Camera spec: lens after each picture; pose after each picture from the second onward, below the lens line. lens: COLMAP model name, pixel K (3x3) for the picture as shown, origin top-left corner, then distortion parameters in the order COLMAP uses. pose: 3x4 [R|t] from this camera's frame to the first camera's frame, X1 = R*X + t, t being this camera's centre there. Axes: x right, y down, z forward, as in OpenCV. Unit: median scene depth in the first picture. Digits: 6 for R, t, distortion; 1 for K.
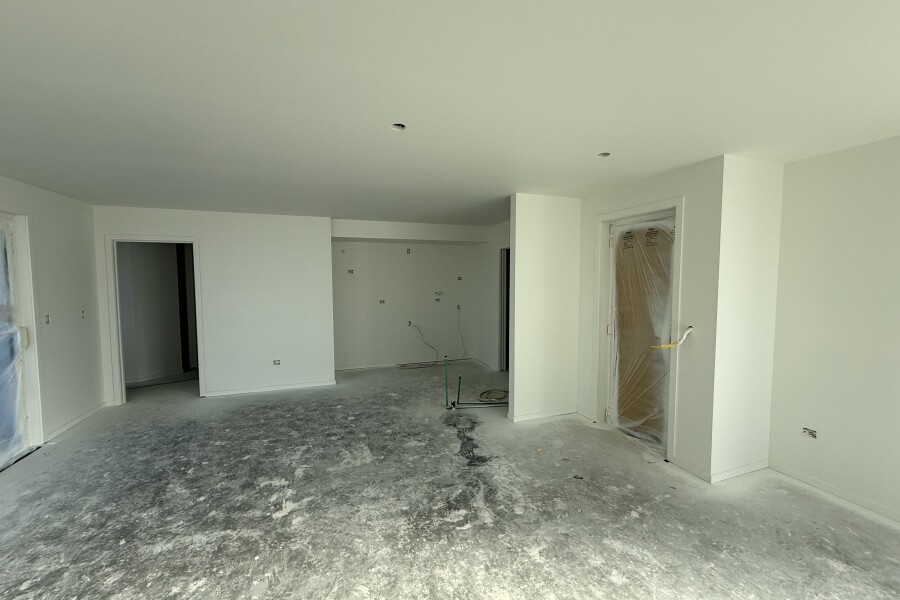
lens RADIAL K [[361.2, 0, 448.6], [0, 361.2, 296.9], [0, 0, 1]] dist [-0.000450, 0.000464]
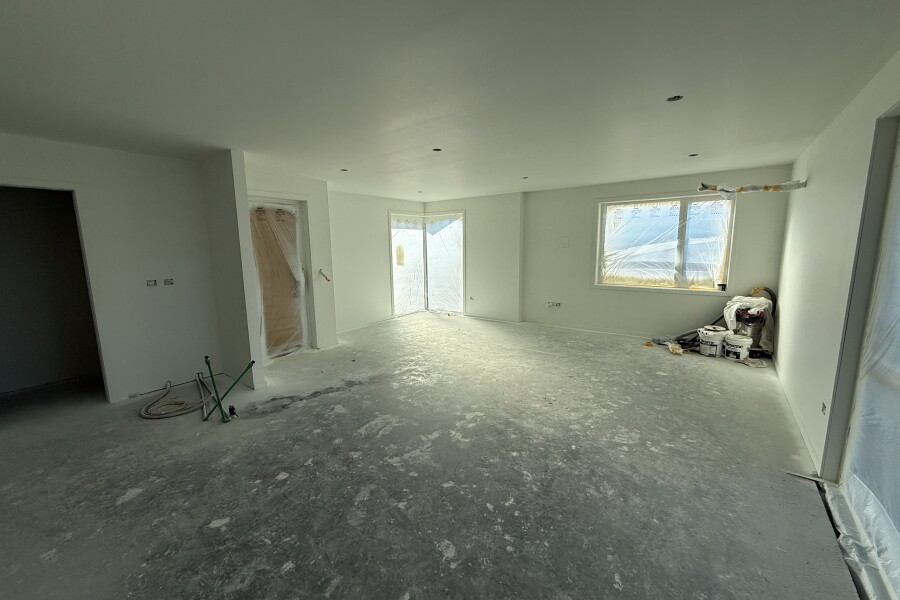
lens RADIAL K [[361.2, 0, 447.6], [0, 361.2, 301.3], [0, 0, 1]] dist [-0.000450, 0.000464]
pose [[-0.554668, -0.116596, 0.823862, -1.034374], [0.059377, 0.982063, 0.178961, -0.042881], [-0.829951, 0.148182, -0.537796, 1.241708]]
